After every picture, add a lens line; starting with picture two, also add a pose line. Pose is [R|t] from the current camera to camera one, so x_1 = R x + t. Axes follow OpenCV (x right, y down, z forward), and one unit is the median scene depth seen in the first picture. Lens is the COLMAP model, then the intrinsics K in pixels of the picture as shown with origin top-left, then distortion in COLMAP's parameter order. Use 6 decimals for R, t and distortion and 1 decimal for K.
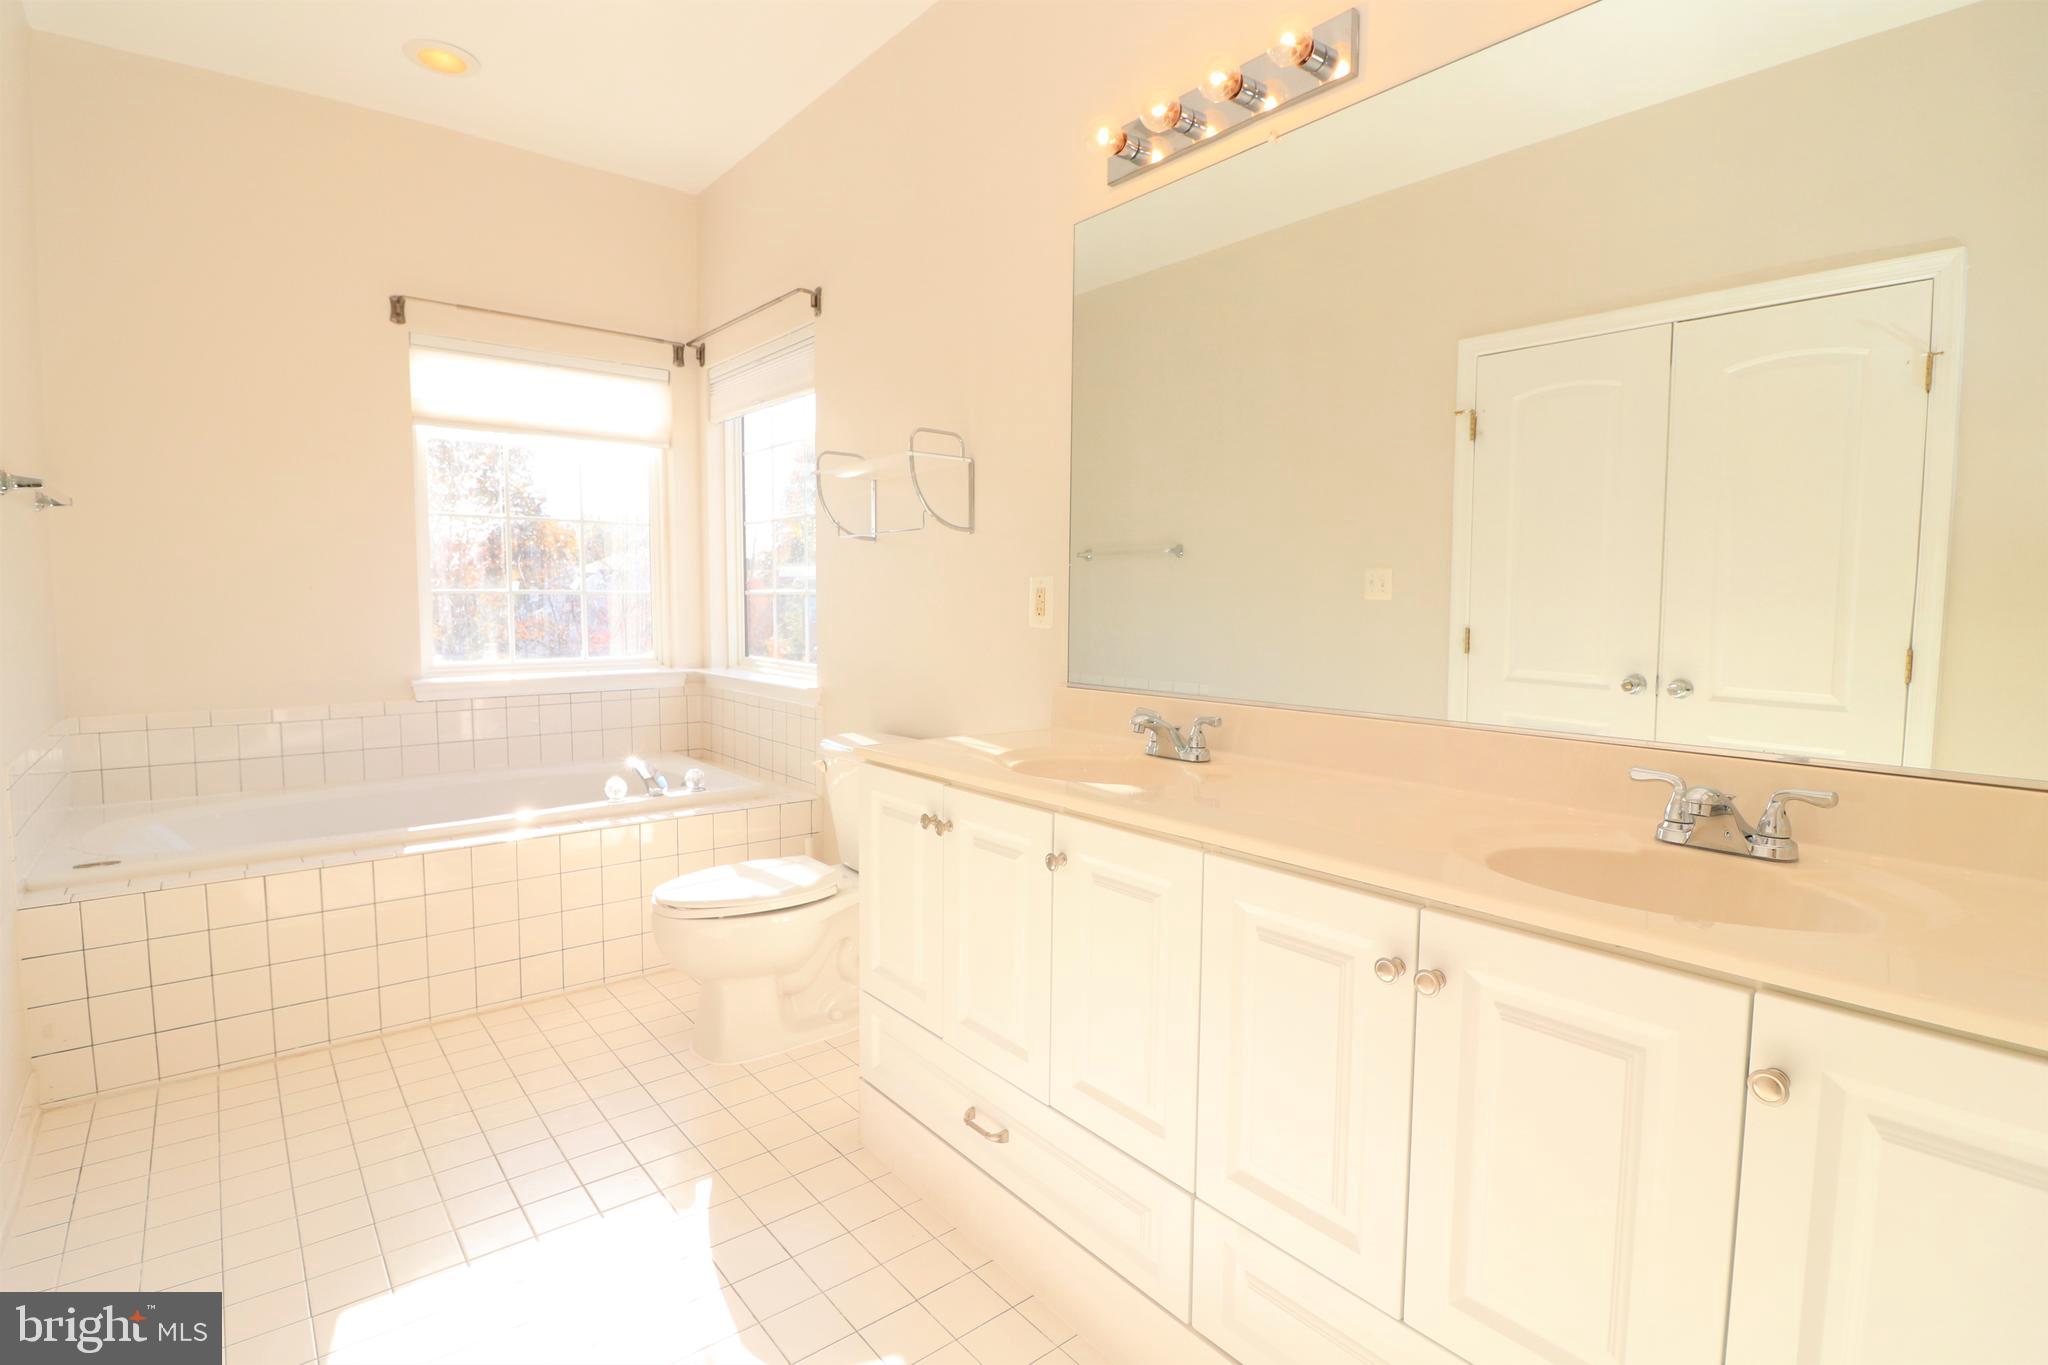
lens RADIAL K [[1014.4, 0, 1033.6], [0, 1014.4, 679.1], [0, 0, 1]] dist [-0.017119, -0.000712]
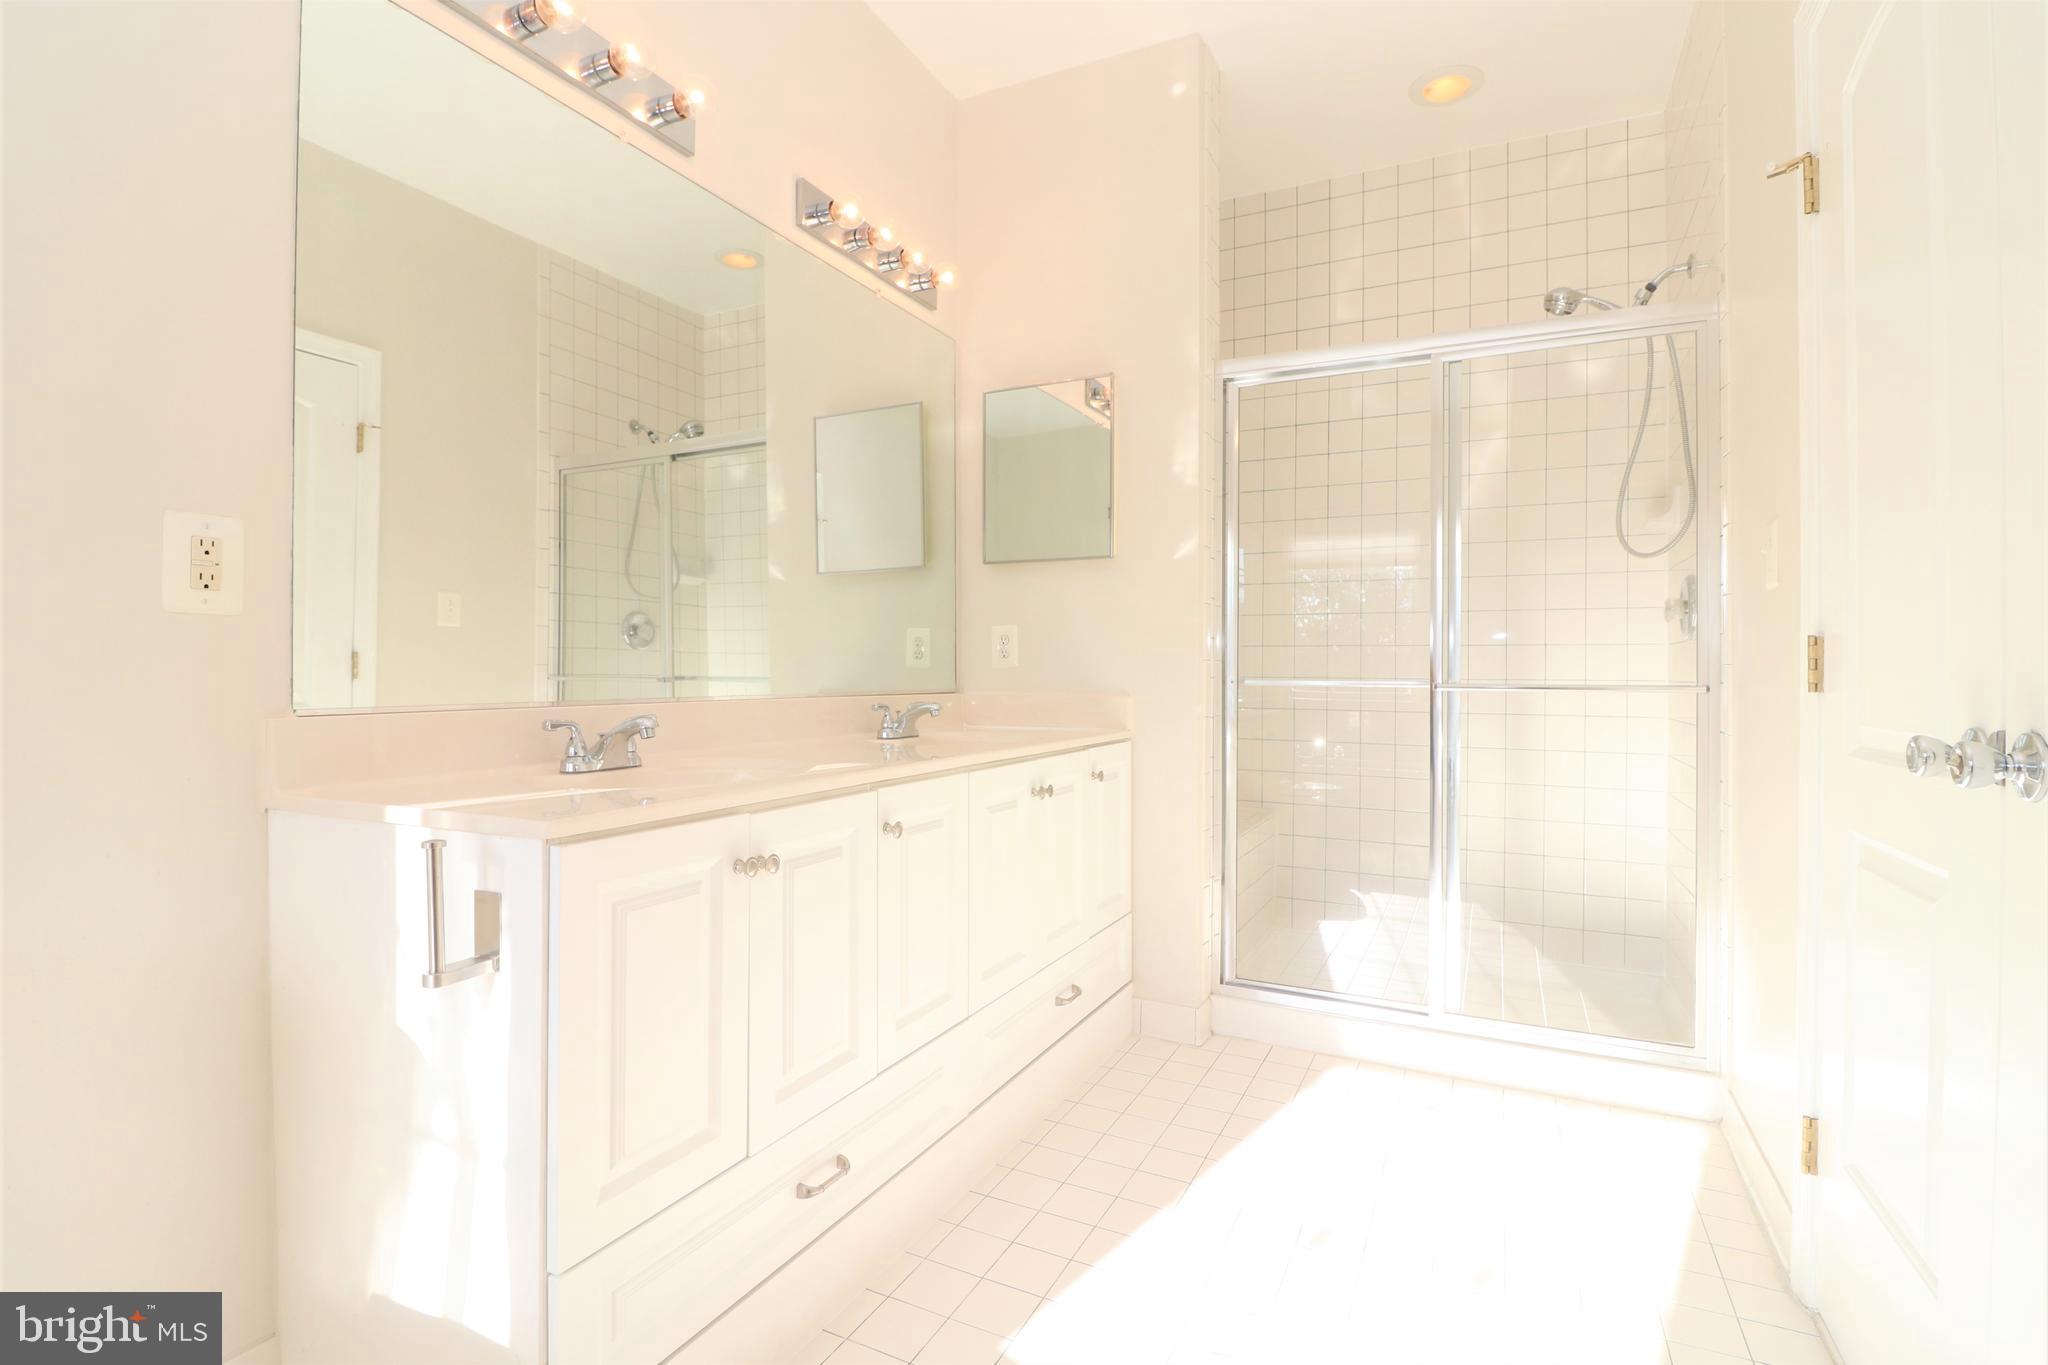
lens RADIAL K [[967.2, 0, 1022.6], [0, 967.2, 671.8], [0, 0, 1]] dist [-0.001270, -0.014224]
pose [[-0.421765, 0.009020, 0.906660, -0.886068], [0.068999, 0.997370, 0.022175, -0.001120], [-0.904076, 0.071911, -0.421278, 1.170597]]
